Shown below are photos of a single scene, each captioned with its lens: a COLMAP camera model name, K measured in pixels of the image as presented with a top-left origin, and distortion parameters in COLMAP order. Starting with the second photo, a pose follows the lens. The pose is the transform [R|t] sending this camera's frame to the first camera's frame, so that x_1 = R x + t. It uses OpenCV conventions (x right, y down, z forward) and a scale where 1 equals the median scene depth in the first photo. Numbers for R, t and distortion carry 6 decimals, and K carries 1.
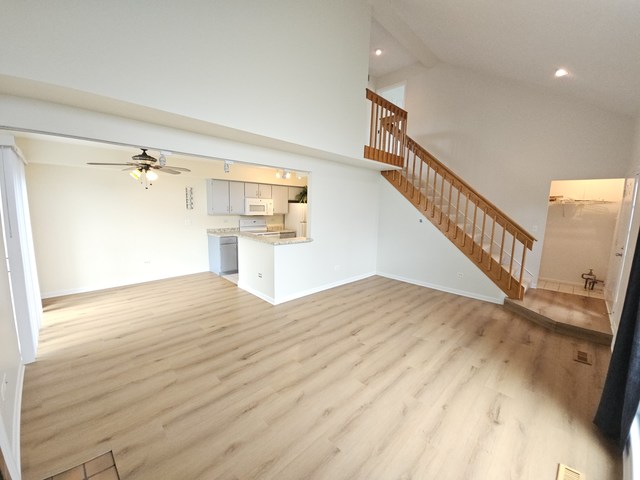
lens RADIAL K [[260.8, 0, 321.6], [0, 260.8, 241.0], [0, 0, 1]] dist [0.016391, -0.011218]
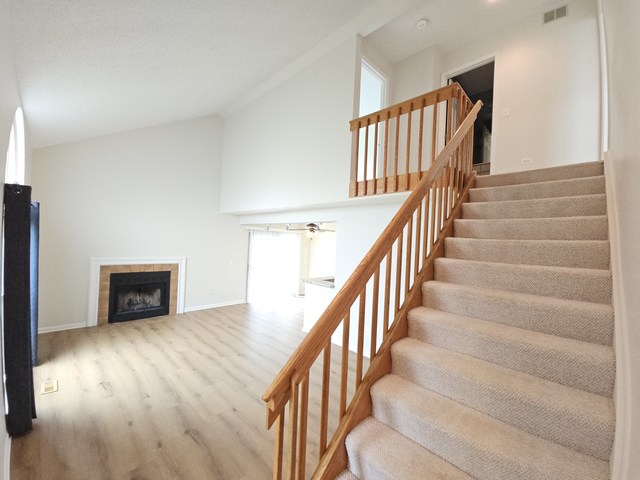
lens RADIAL K [[260.8, 0, 321.6], [0, 260.8, 241.0], [0, 0, 1]] dist [0.016391, -0.011218]
pose [[0.002005, -0.030528, -0.999532, 1.069539], [-0.176190, 0.983887, -0.030403, -0.151987], [0.984354, 0.176168, -0.003406, 1.018407]]
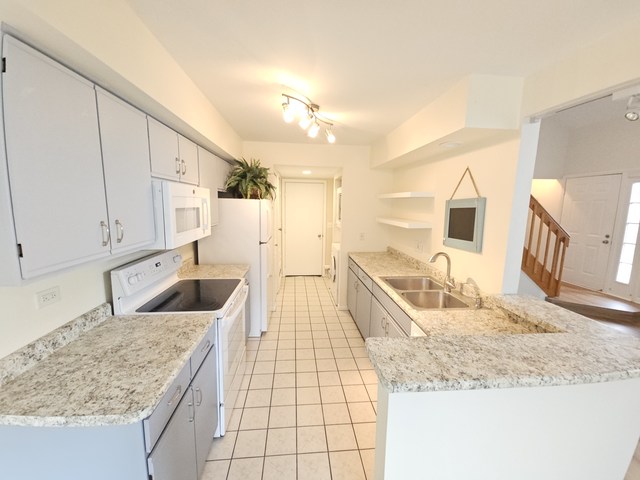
lens RADIAL K [[260.8, 0, 321.6], [0, 260.8, 241.0], [0, 0, 1]] dist [0.016391, -0.011218]
pose [[0.636236, -0.128575, 0.760706, -0.570866], [0.102312, 0.991368, 0.081990, -0.166657], [-0.764681, 0.025664, 0.643898, 1.070161]]
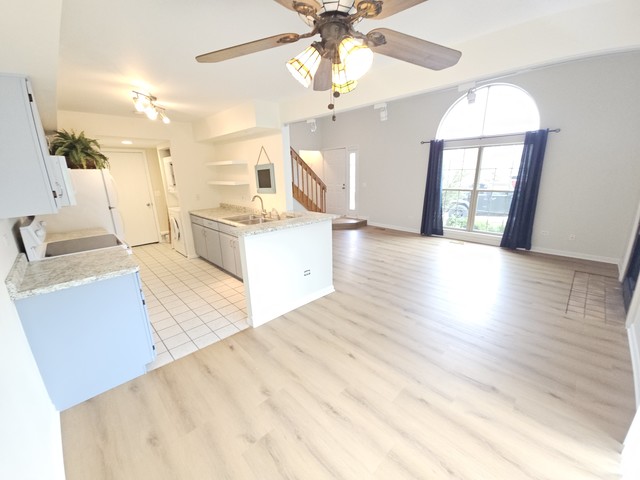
lens RADIAL K [[260.8, 0, 321.6], [0, 260.8, 241.0], [0, 0, 1]] dist [0.016391, -0.011218]
pose [[0.017617, -0.286955, 0.957782, -0.939256], [0.157056, 0.946833, 0.280786, -0.148705], [-0.987433, 0.145479, 0.061748, 0.967063]]
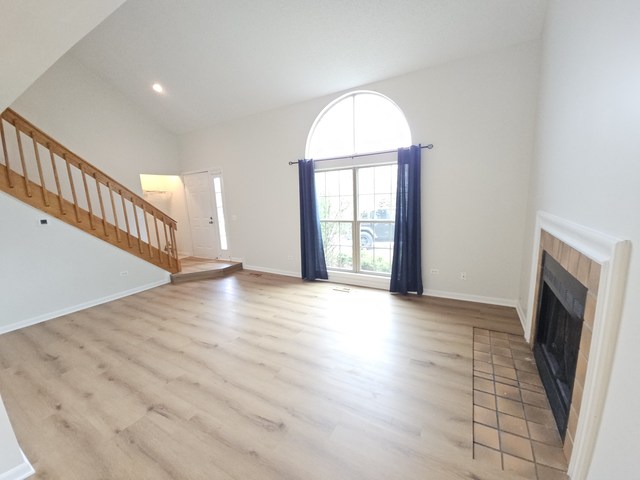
lens RADIAL K [[260.8, 0, 321.6], [0, 260.8, 241.0], [0, 0, 1]] dist [0.016391, -0.011218]
pose [[-0.252739, -0.179680, 0.950704, -0.562627], [0.166812, 0.959798, 0.225745, -0.081162], [-0.953046, 0.215644, -0.212606, 0.616961]]
